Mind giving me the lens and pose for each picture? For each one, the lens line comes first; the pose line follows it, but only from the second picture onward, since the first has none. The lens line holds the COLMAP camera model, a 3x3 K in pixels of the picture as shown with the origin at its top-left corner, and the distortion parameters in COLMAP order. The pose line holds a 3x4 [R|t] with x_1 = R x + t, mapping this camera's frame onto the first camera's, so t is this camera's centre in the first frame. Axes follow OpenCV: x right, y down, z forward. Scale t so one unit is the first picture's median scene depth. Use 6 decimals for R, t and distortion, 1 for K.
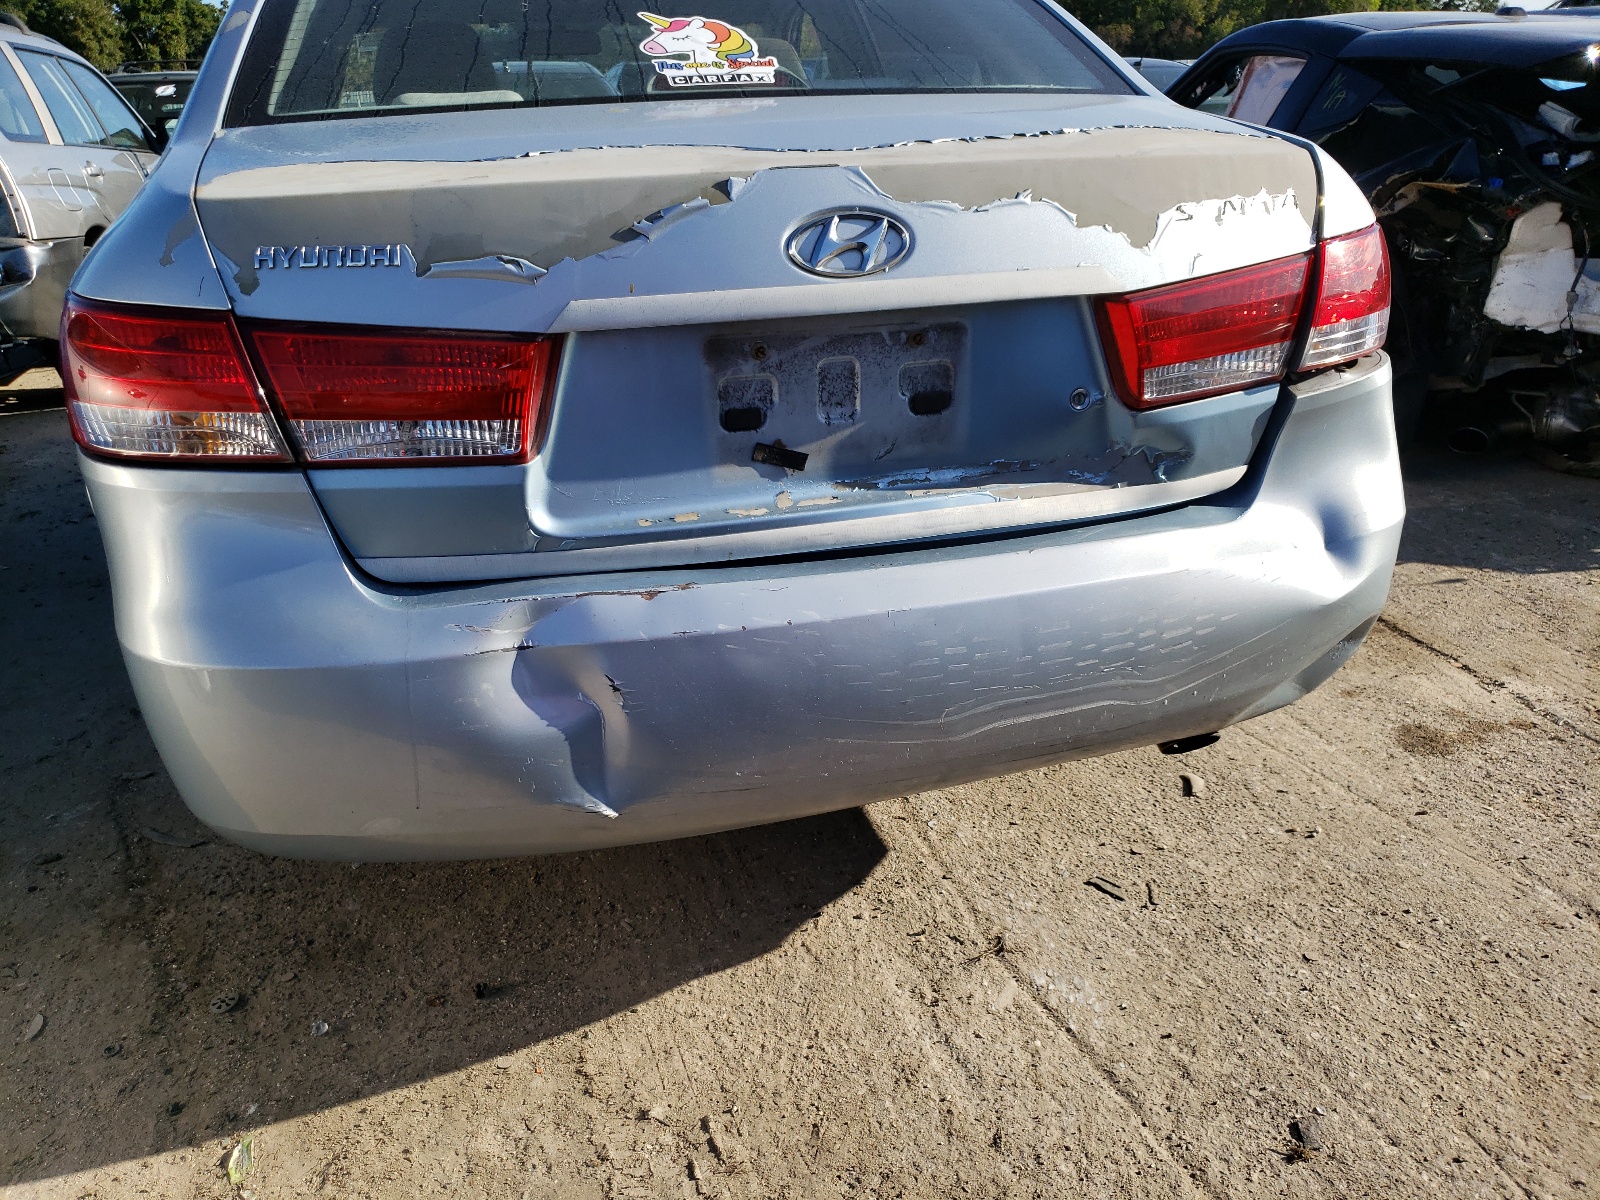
lens RADIAL K [[1235.8, 0, 792.7], [0, 1235.8, 594.9], [0, 0, 1]] dist [0.013575, 0.026293]
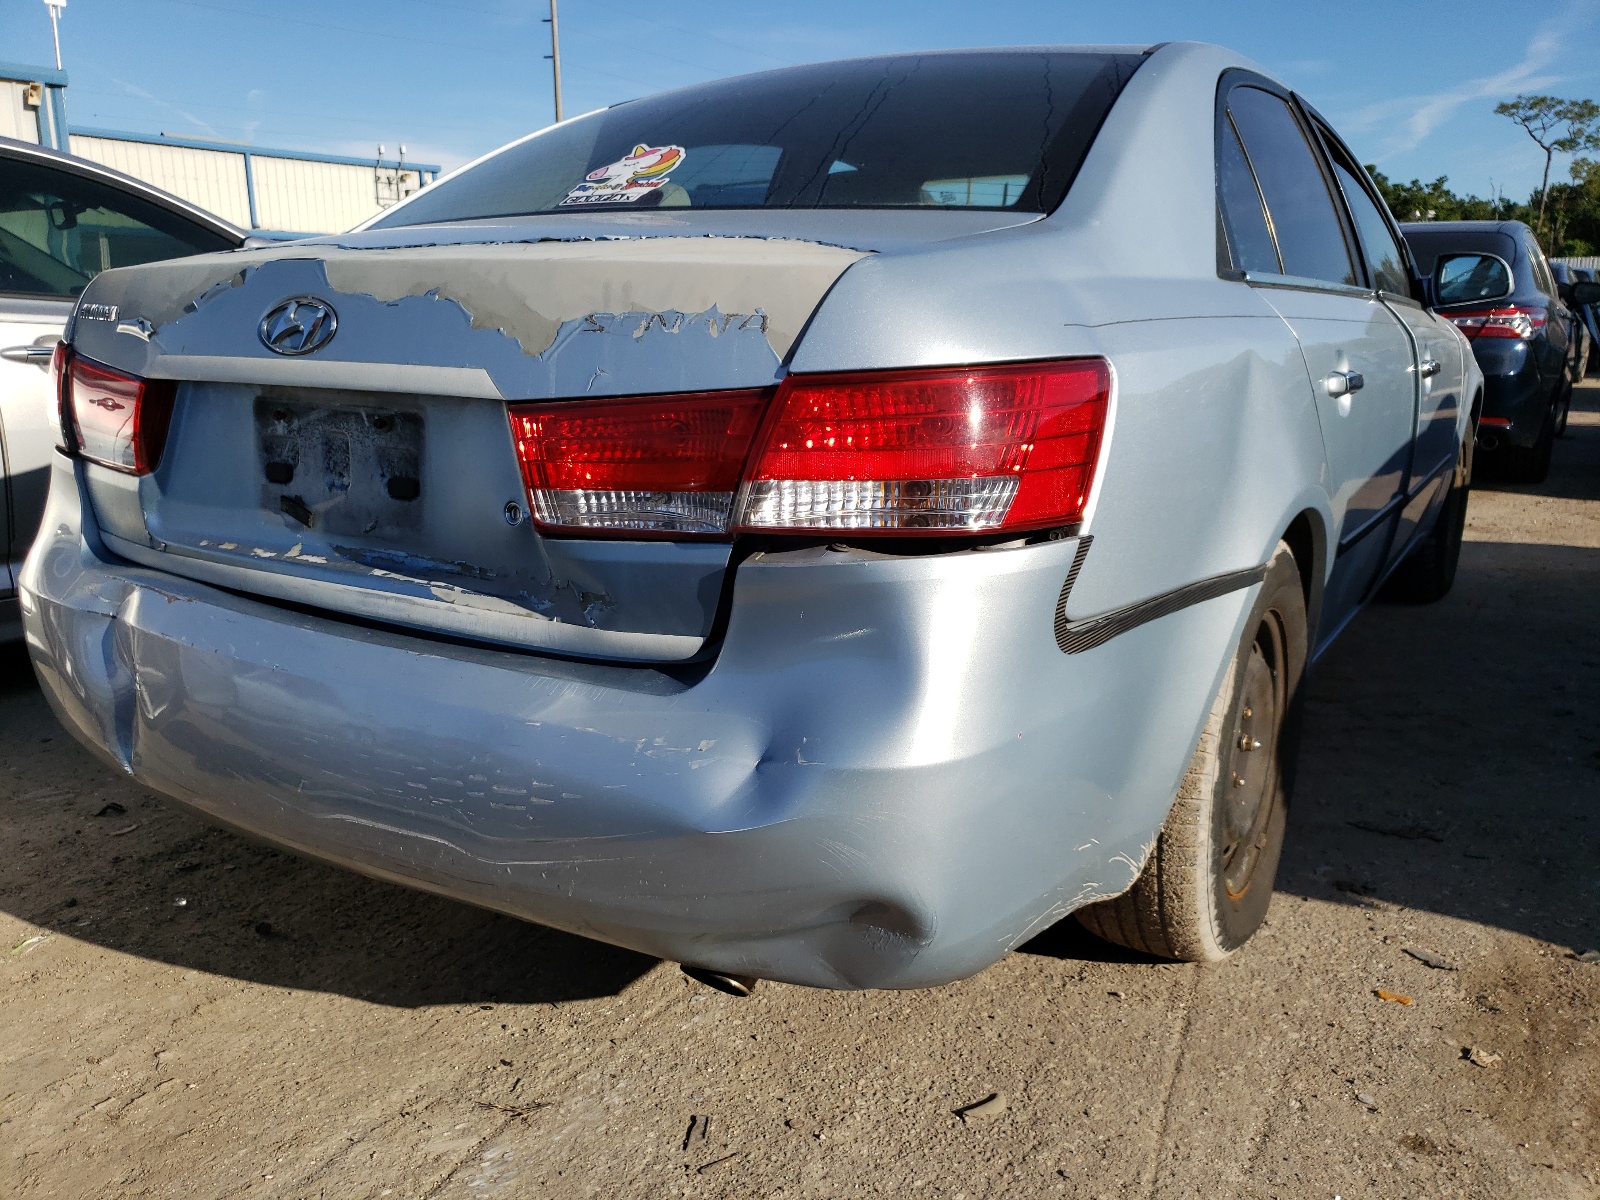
lens RADIAL K [[1235.8, 0, 792.8], [0, 1235.8, 602.4], [0, 0, 1]] dist [0.013575, 0.026293]
pose [[0.696689, 0.210209, -0.685884, 1.041454], [-0.287980, 0.957636, 0.000978, -0.157719], [0.657033, 0.196840, 0.727710, 0.485899]]
